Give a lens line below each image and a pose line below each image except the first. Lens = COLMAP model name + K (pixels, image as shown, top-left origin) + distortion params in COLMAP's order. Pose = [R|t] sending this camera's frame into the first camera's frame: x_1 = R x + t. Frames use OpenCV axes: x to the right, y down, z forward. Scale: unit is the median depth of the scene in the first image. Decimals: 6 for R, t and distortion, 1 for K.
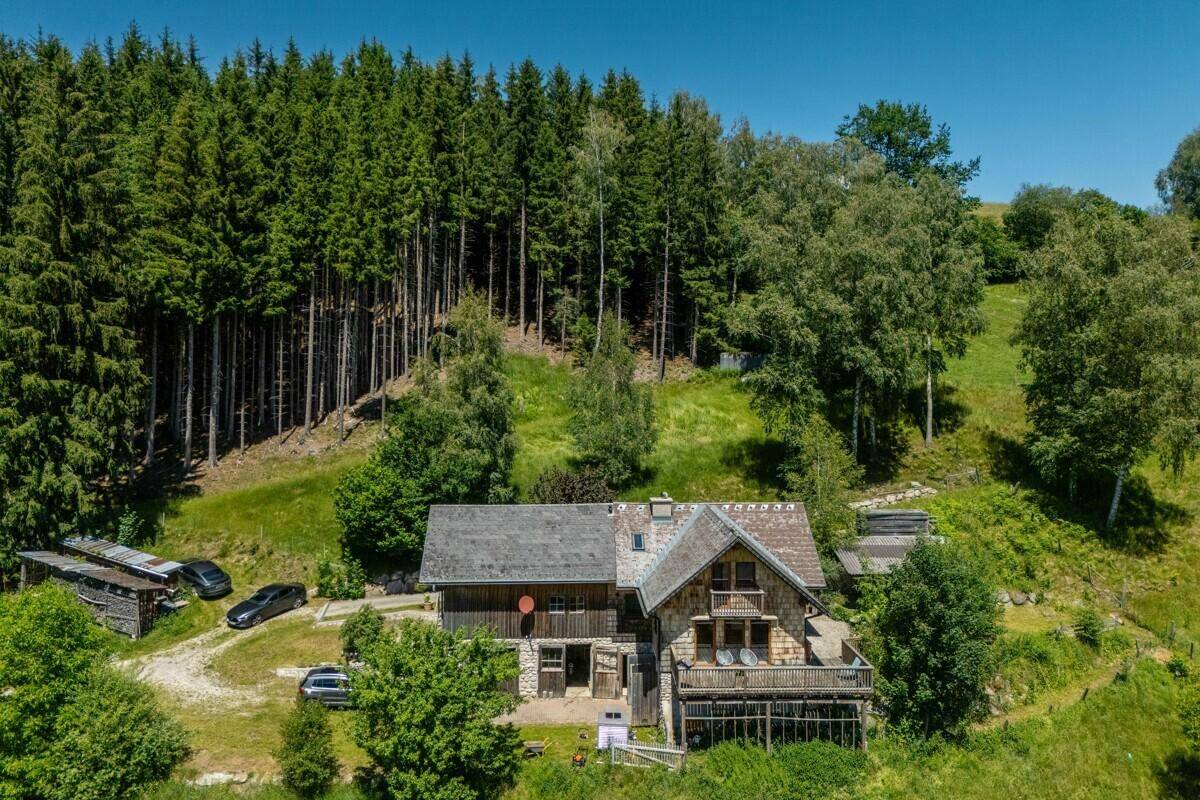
lens RADIAL K [[877.9, 0, 601.3], [0, 877.9, 371.3], [0, 0, 1]] dist [0.086243, -0.053295]
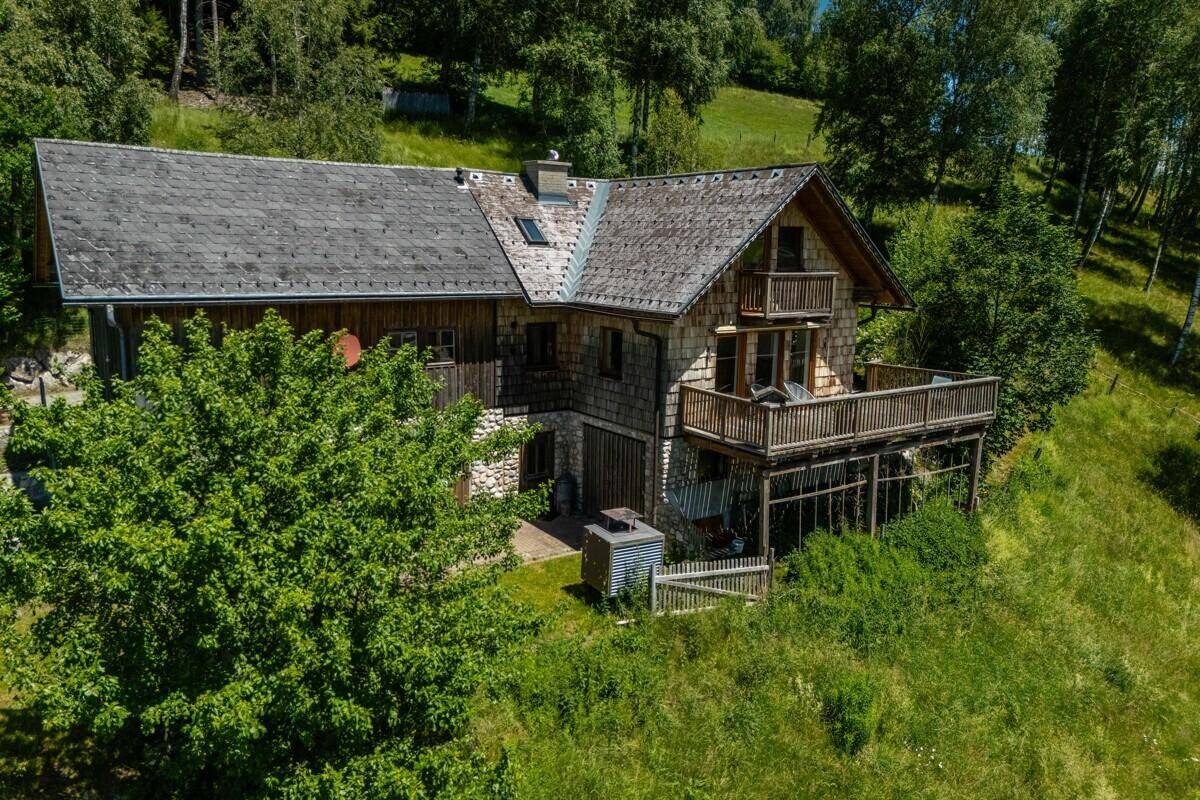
lens RADIAL K [[881.1, 0, 601.7], [0, 881.1, 376.5], [0, 0, 1]] dist [0.086505, -0.047625]
pose [[0.844242, -0.071234, 0.531207, -0.172492], [-0.002478, 0.990599, 0.136776, 0.171994], [-0.535956, -0.116788, 0.836129, 0.438216]]
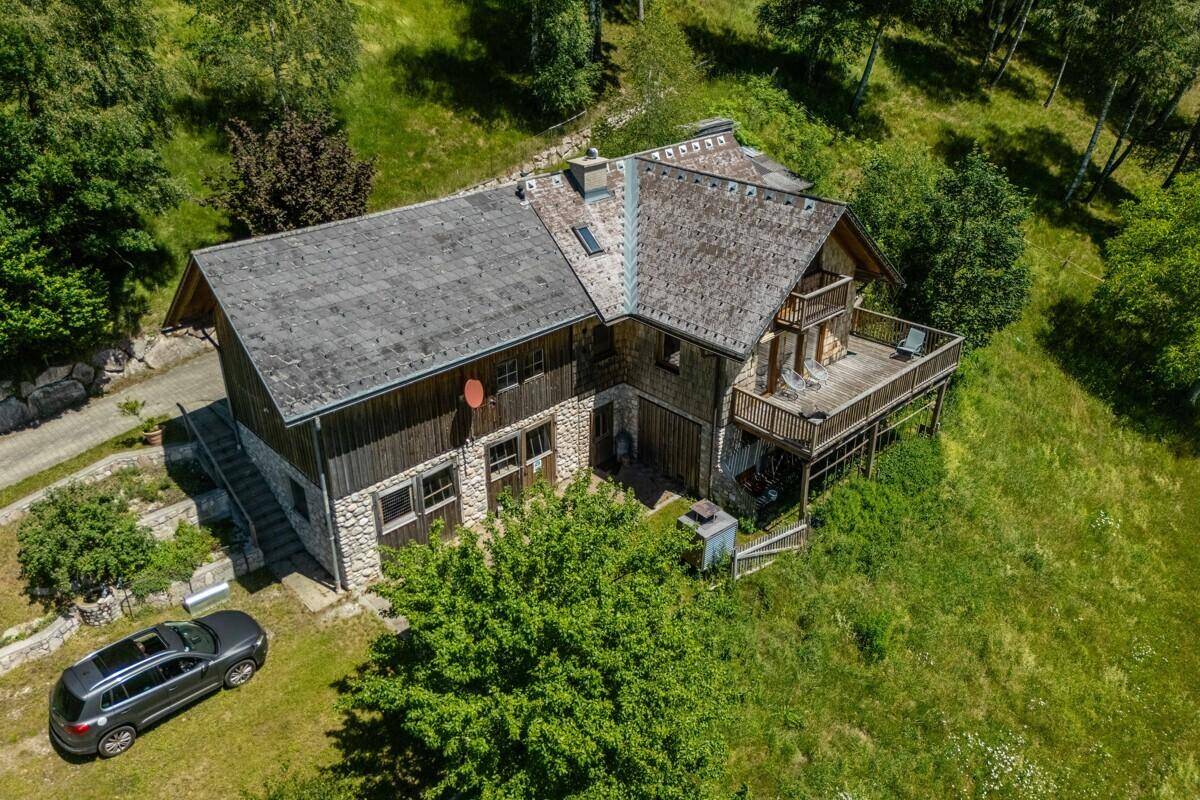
lens RADIAL K [[881.1, 0, 601.7], [0, 881.1, 376.5], [0, 0, 1]] dist [0.086505, -0.047625]
pose [[0.758005, -0.299198, 0.579577, -0.270976], [0.018883, 0.898276, 0.439025, 0.011689], [-0.651976, -0.321839, 0.686548, 0.457780]]
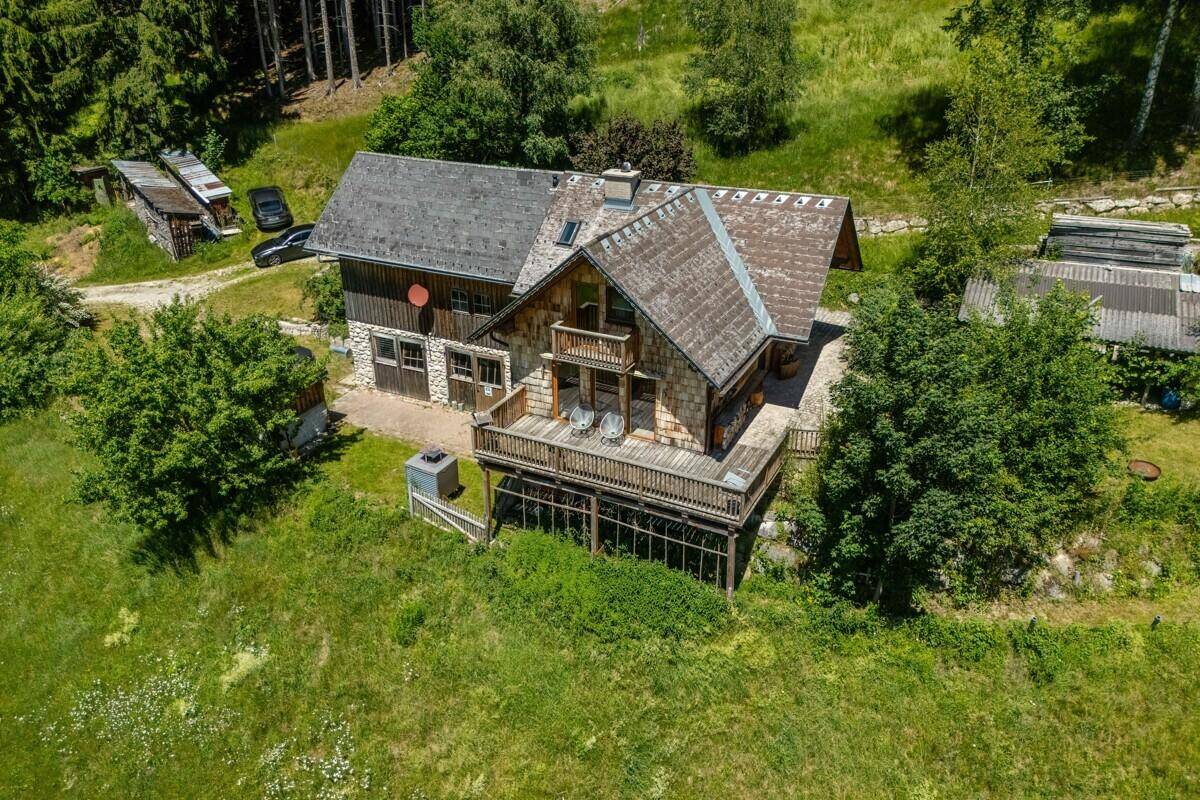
lens RADIAL K [[881.1, 0, 601.7], [0, 881.1, 376.5], [0, 0, 1]] dist [0.086505, -0.047625]
pose [[0.874362, 0.192881, -0.445295, 0.324755], [-0.002579, 0.919451, 0.393197, 0.021846], [0.485267, -0.342648, 0.804430, 0.349646]]
